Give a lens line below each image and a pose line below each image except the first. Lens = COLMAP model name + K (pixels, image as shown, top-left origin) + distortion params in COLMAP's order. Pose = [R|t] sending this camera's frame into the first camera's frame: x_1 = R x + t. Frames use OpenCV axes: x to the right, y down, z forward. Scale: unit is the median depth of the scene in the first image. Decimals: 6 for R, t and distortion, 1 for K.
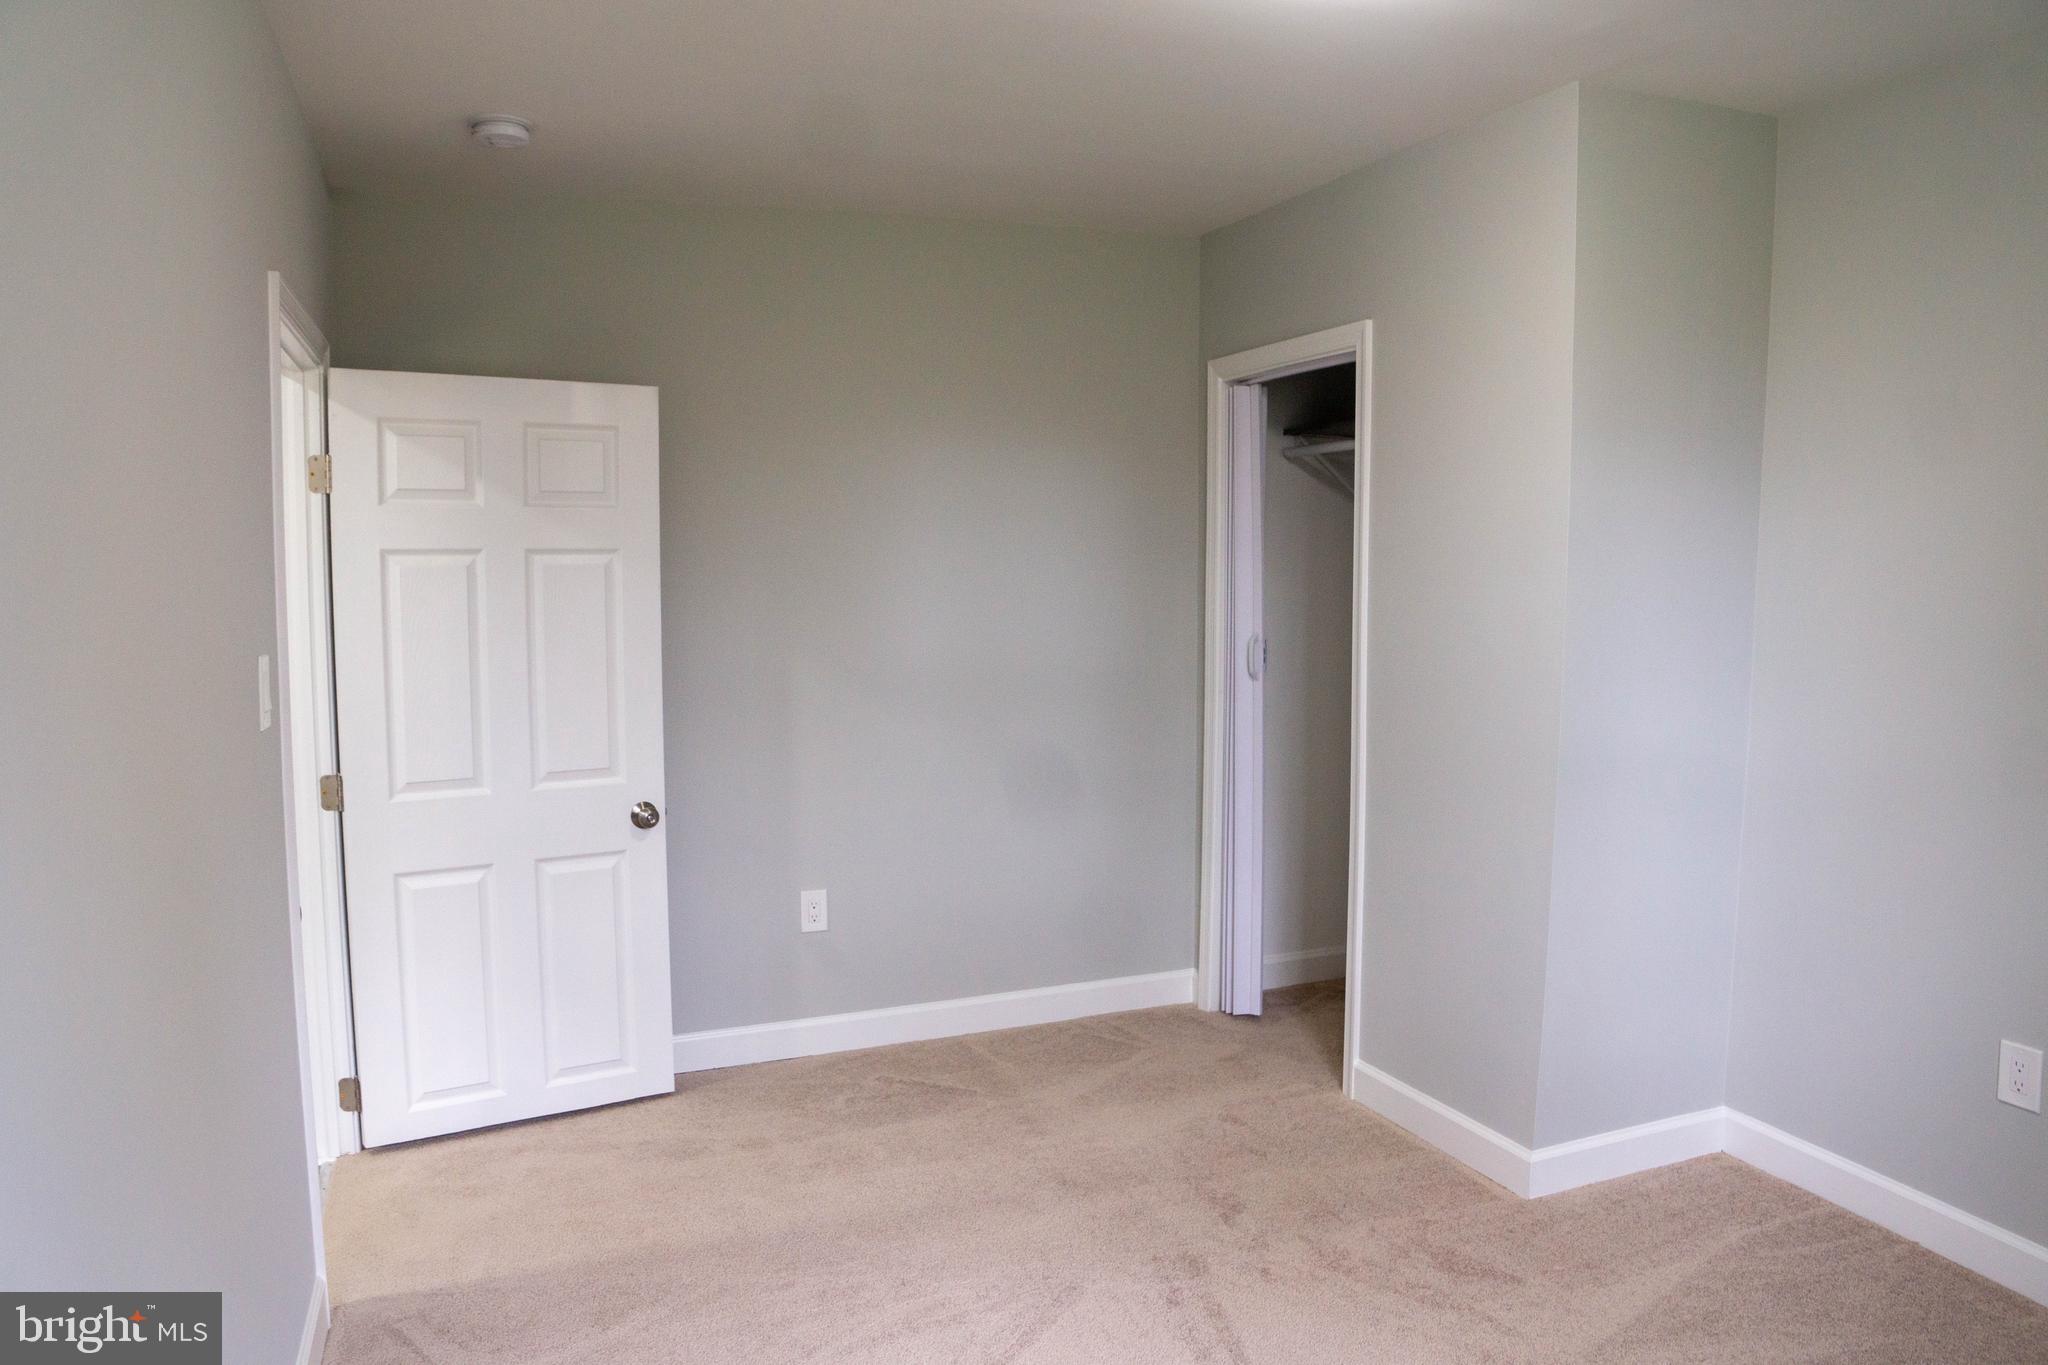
lens RADIAL K [[1444.5, 0, 1022.8], [0, 1444.5, 706.1], [0, 0, 1]] dist [-0.167442, 0.135166]
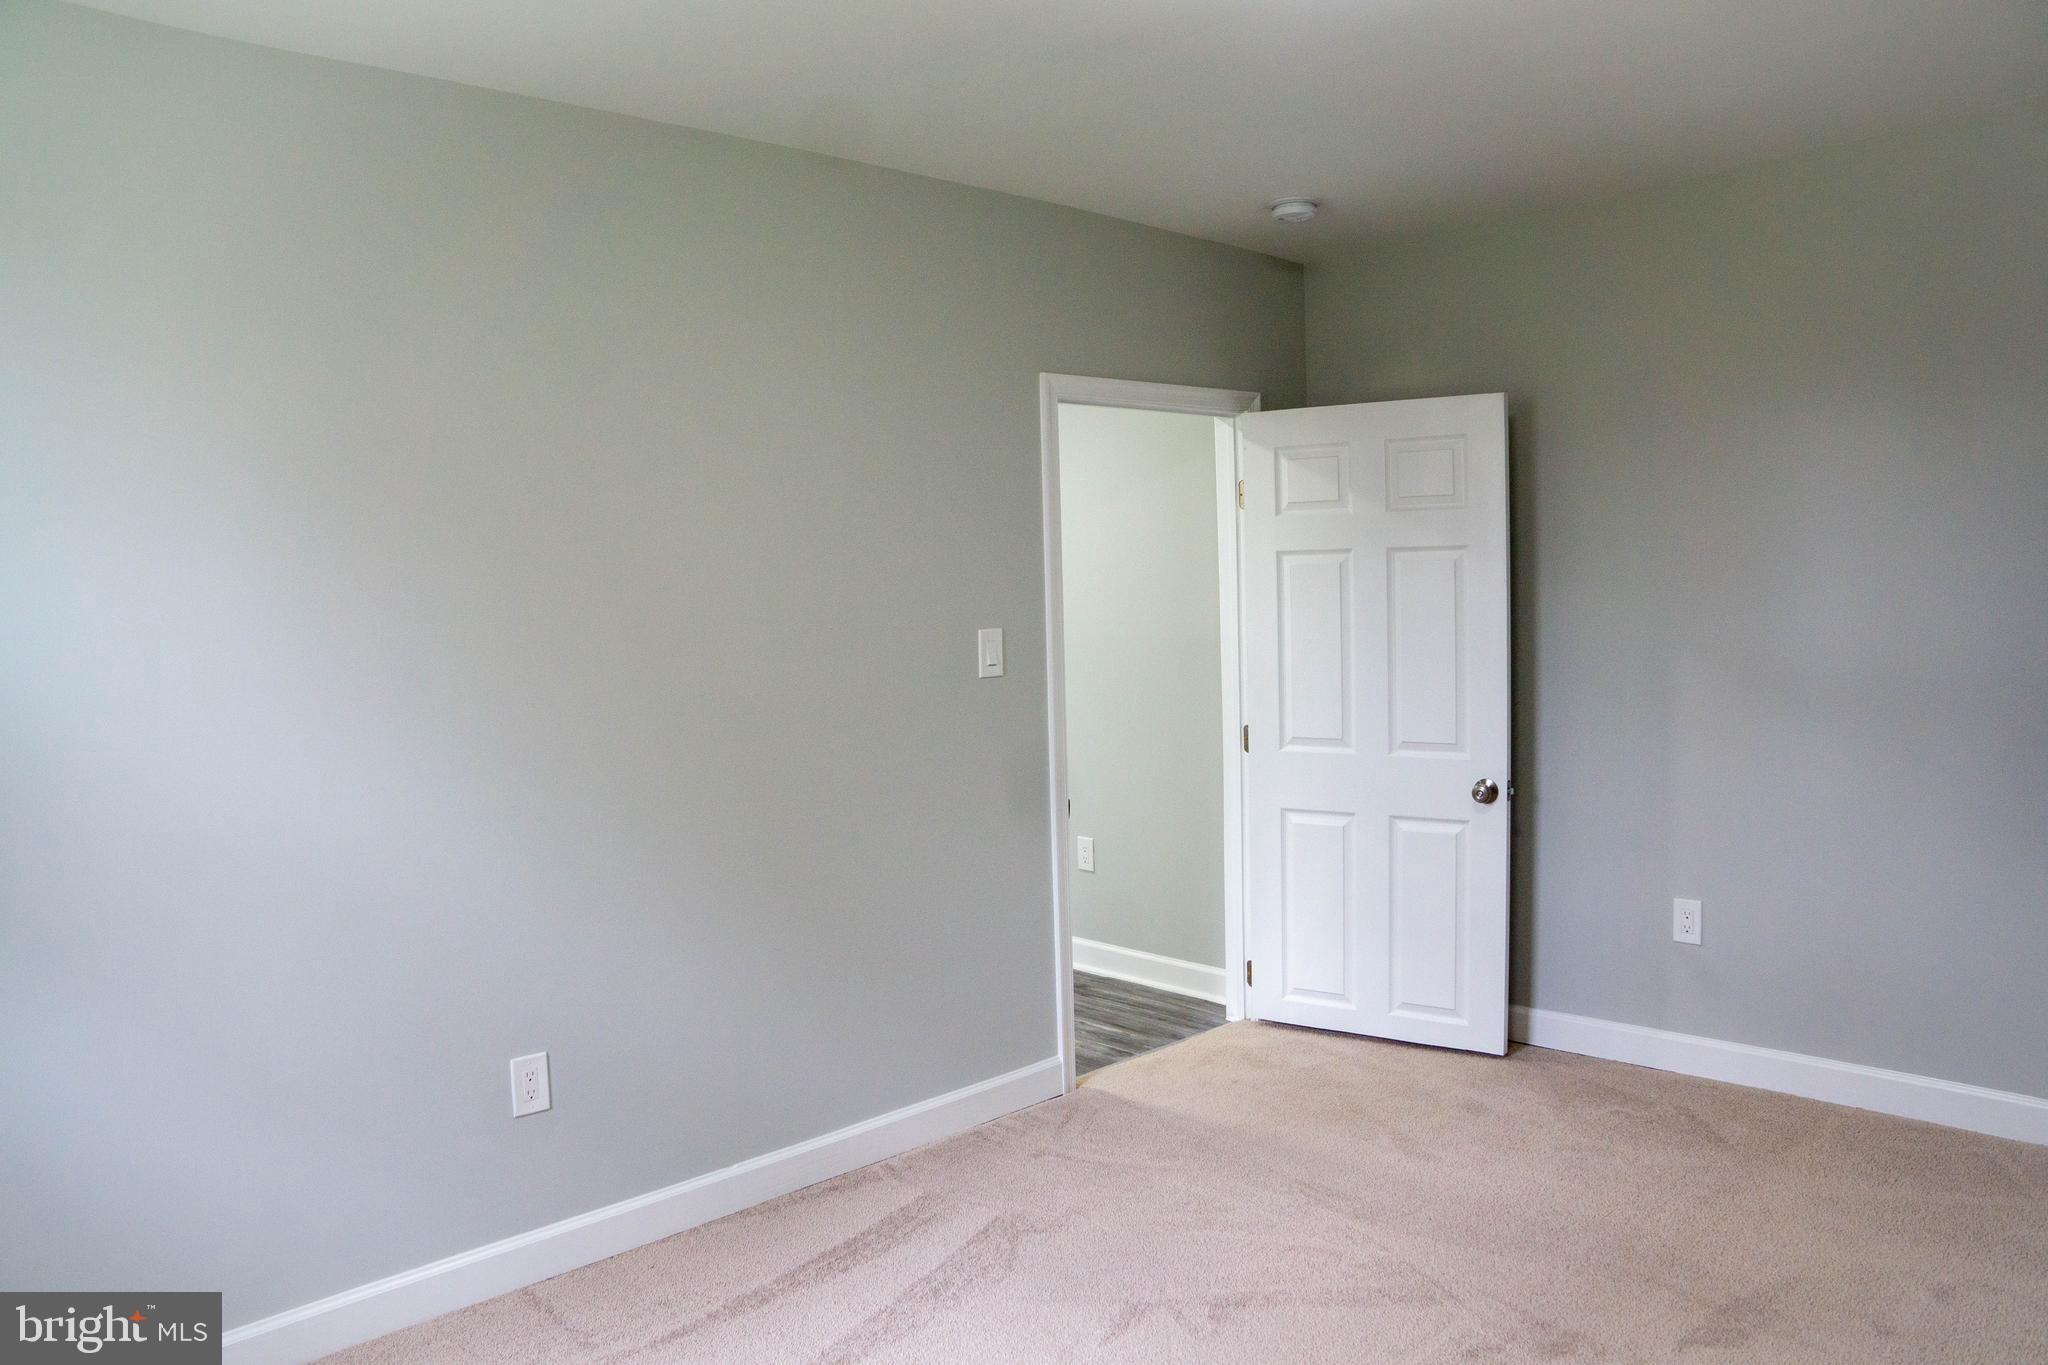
lens RADIAL K [[1500.1, 0, 1017.3], [0, 1500.1, 707.5], [0, 0, 1]] dist [-0.174822, 0.116730]
pose [[0.352944, 0.078437, -0.932351, 0.687859], [-0.054199, 0.996521, 0.063318, -0.041033], [0.934073, 0.028185, 0.355967, 0.288596]]
